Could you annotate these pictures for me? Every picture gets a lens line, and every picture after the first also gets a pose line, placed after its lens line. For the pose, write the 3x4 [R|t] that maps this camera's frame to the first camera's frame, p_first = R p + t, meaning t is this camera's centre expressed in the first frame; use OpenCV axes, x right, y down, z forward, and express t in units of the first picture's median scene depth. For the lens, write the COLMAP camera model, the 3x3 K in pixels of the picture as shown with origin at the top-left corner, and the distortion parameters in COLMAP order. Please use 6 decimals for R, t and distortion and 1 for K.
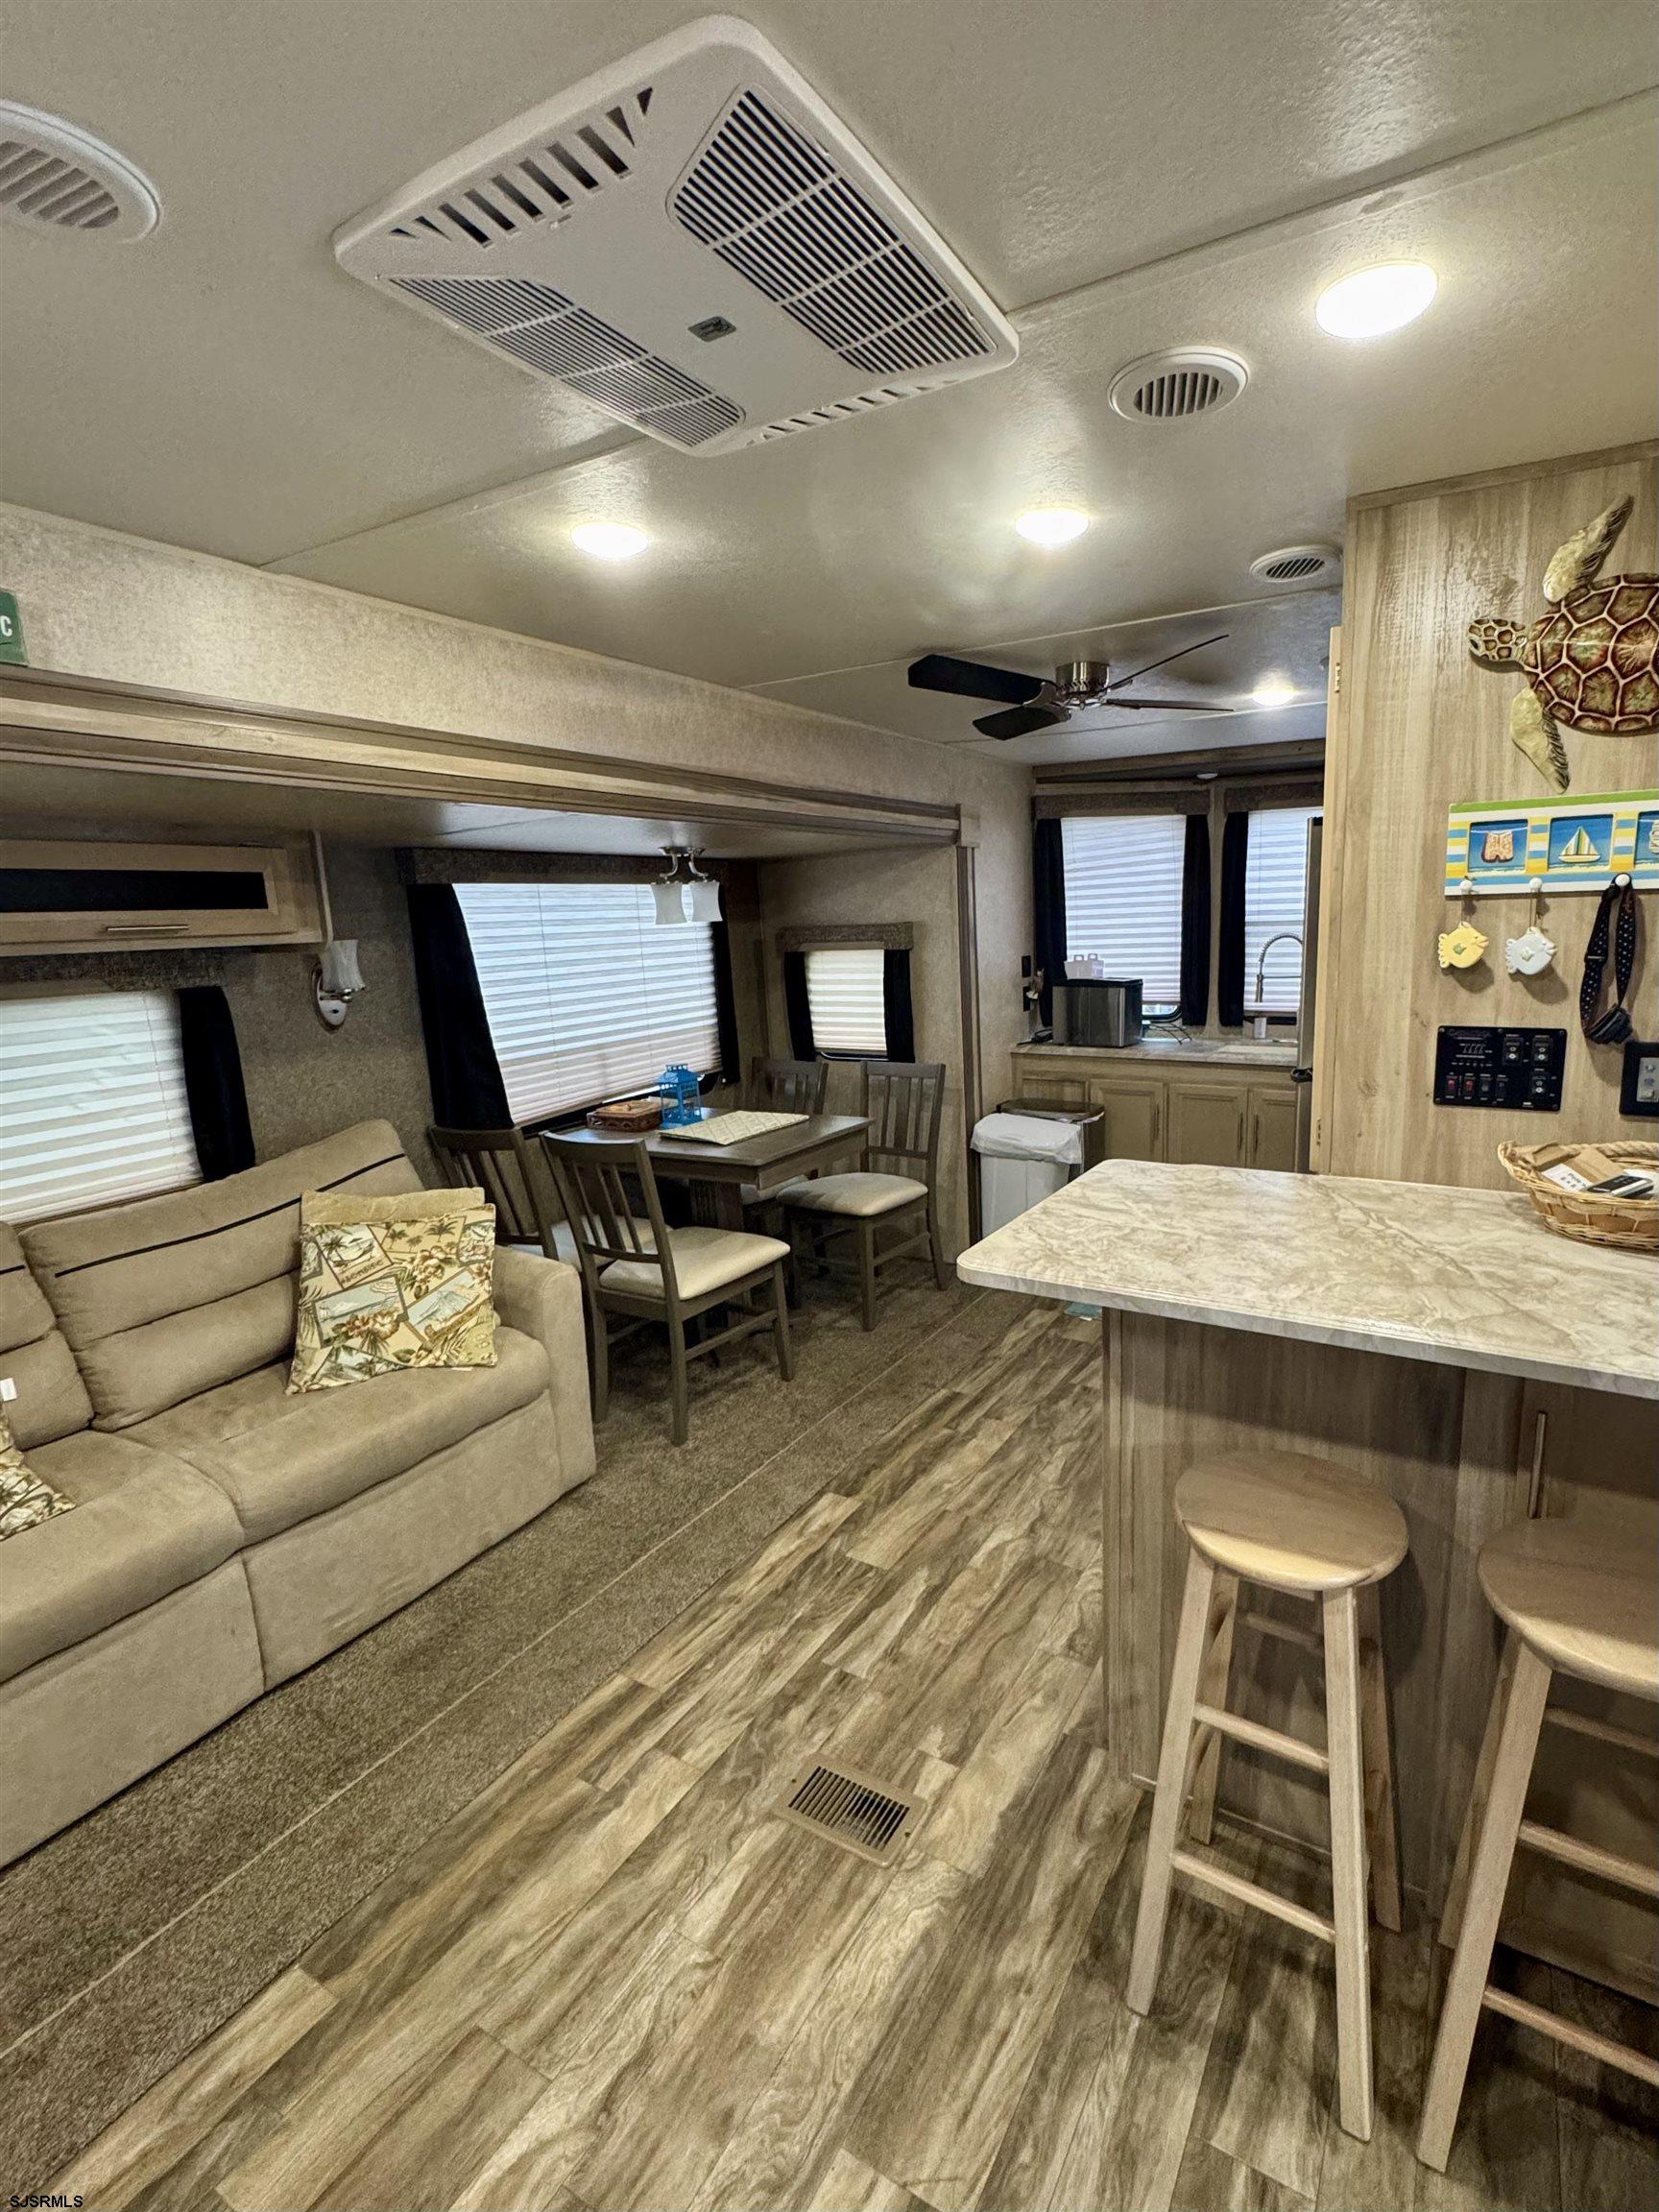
lens RADIAL K [[1018.6, 0, 953.1], [0, 1018.6, 1104.7], [0, 0, 1]] dist [0.000238, 0.000336]
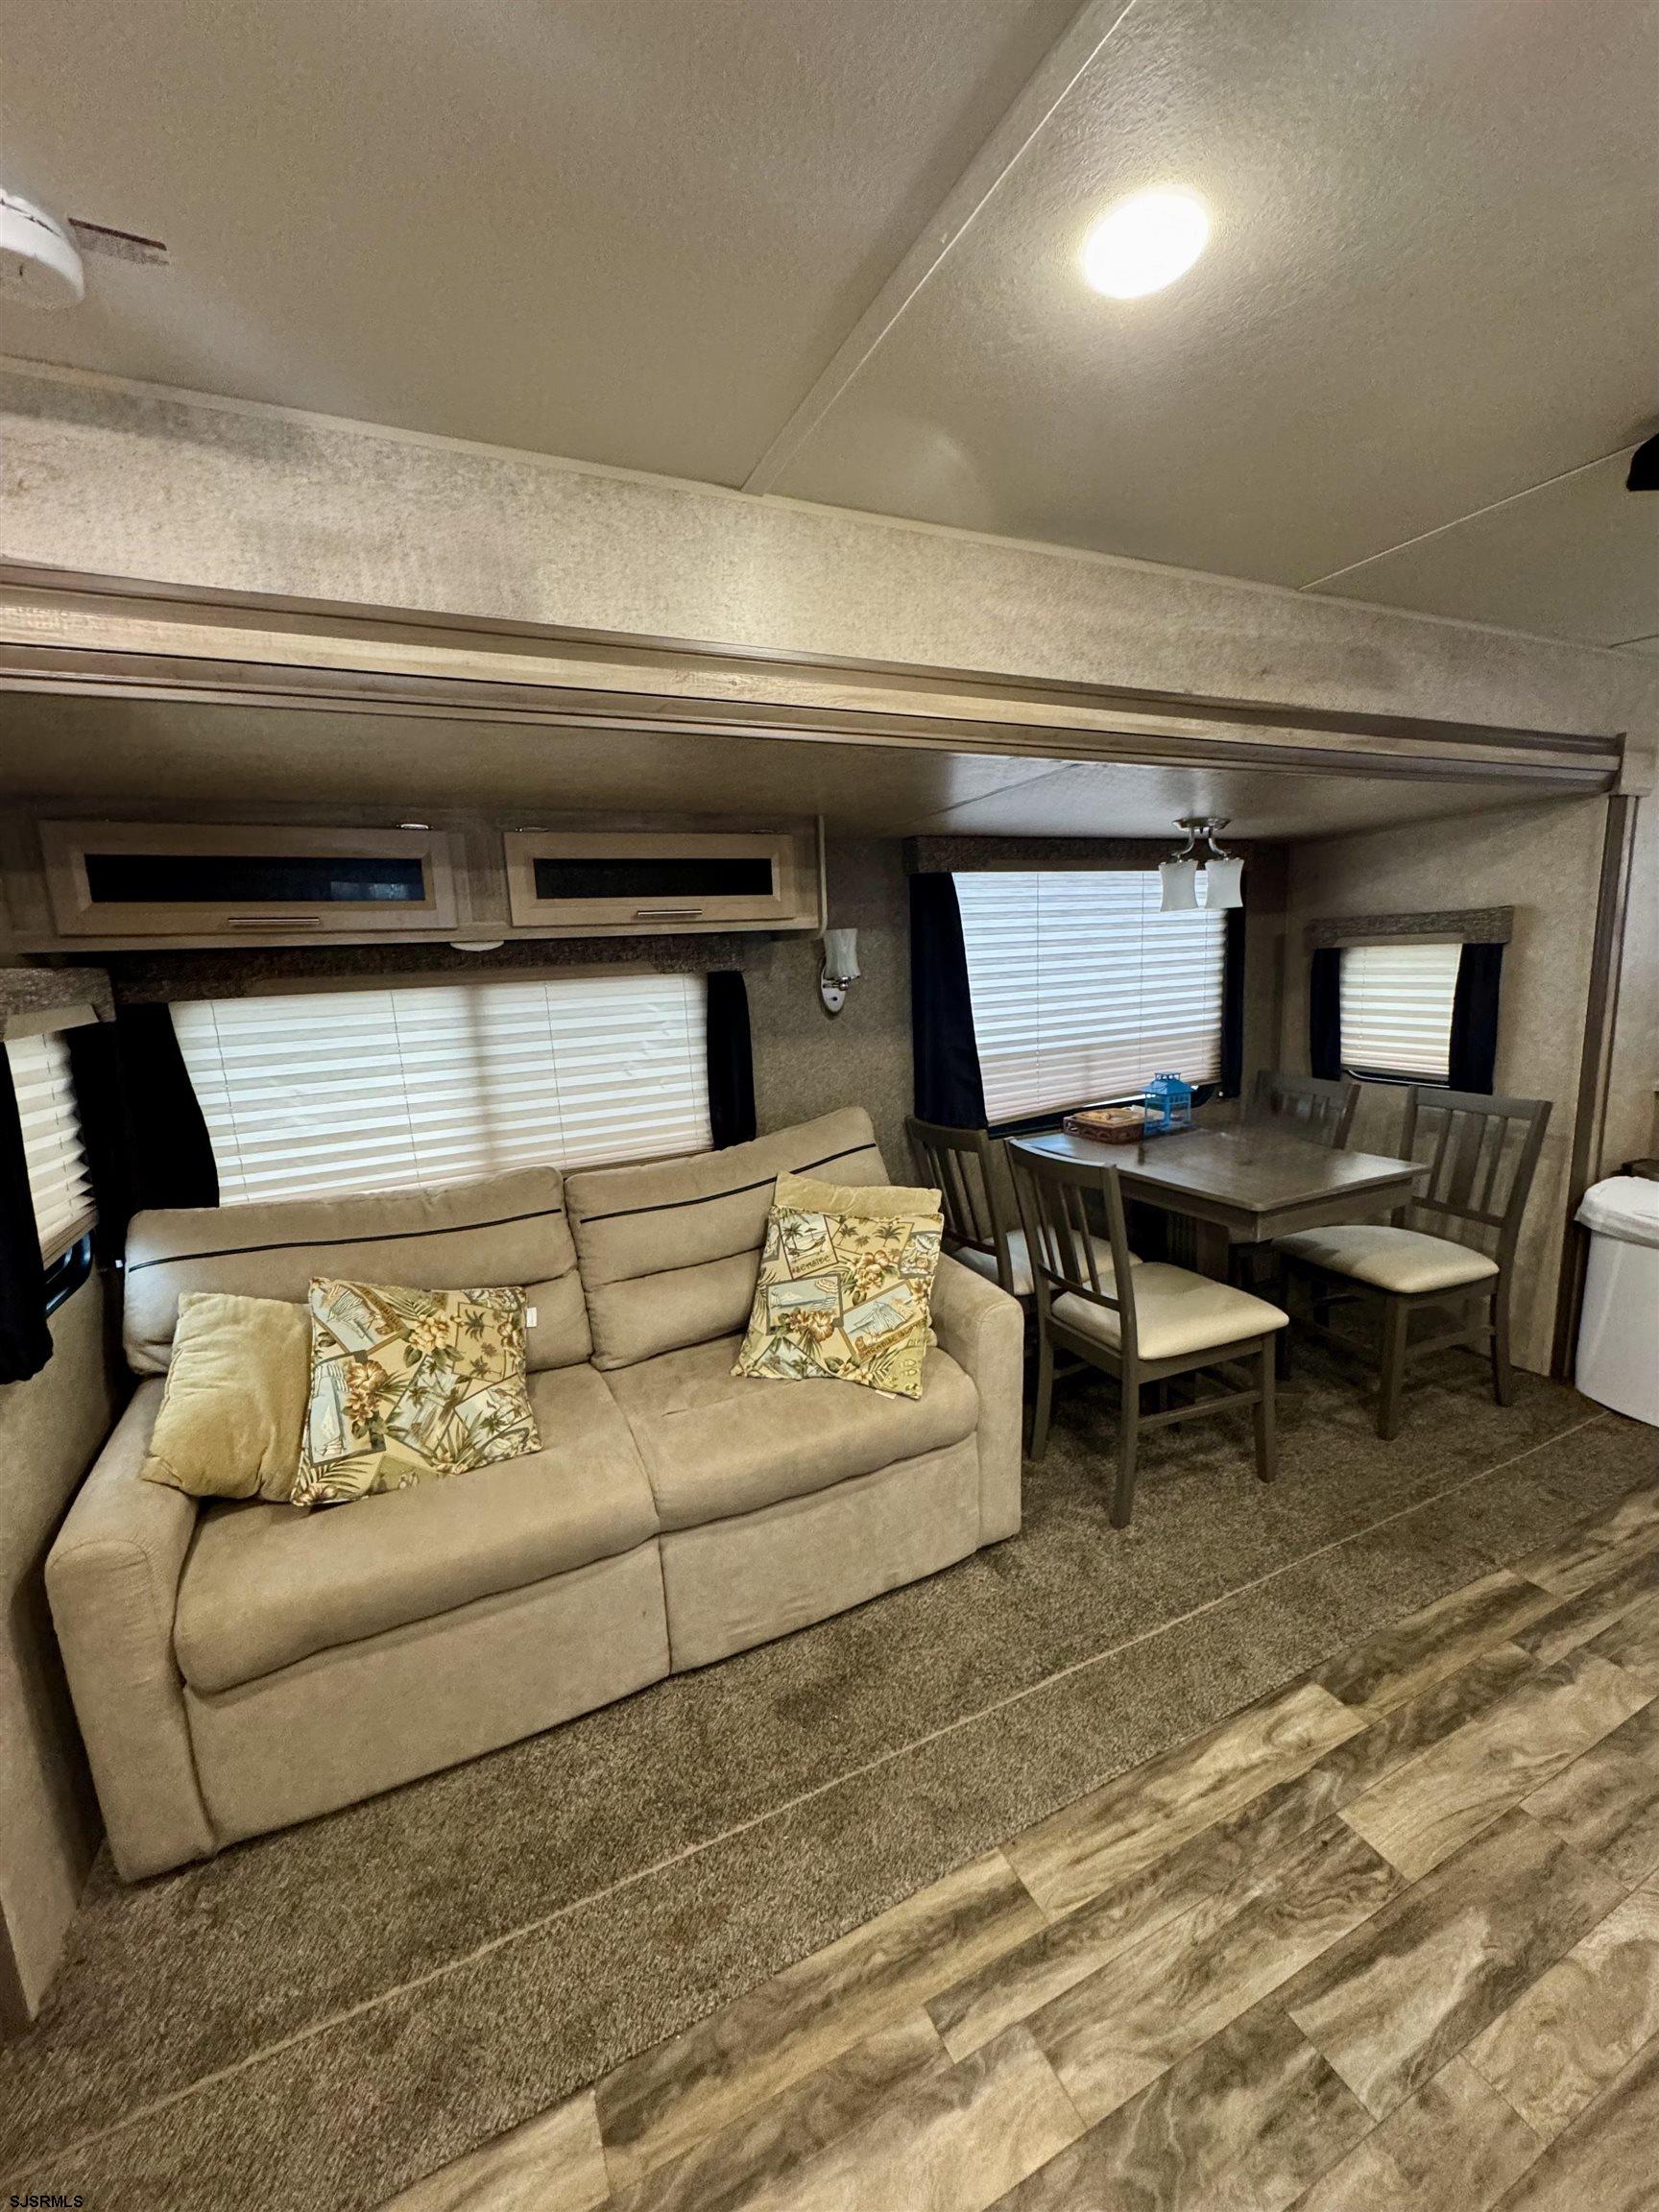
lens RADIAL K [[886.4, 0, 829.5], [0, 886.4, 1106.0], [0, 0, 1]] dist [-0.003572, 0.000497]
pose [[0.804266, 0.102196, -0.585416, -0.071233], [-0.095097, 0.994540, 0.042969, -0.021326], [0.586611, 0.021113, 0.809593, 0.270736]]
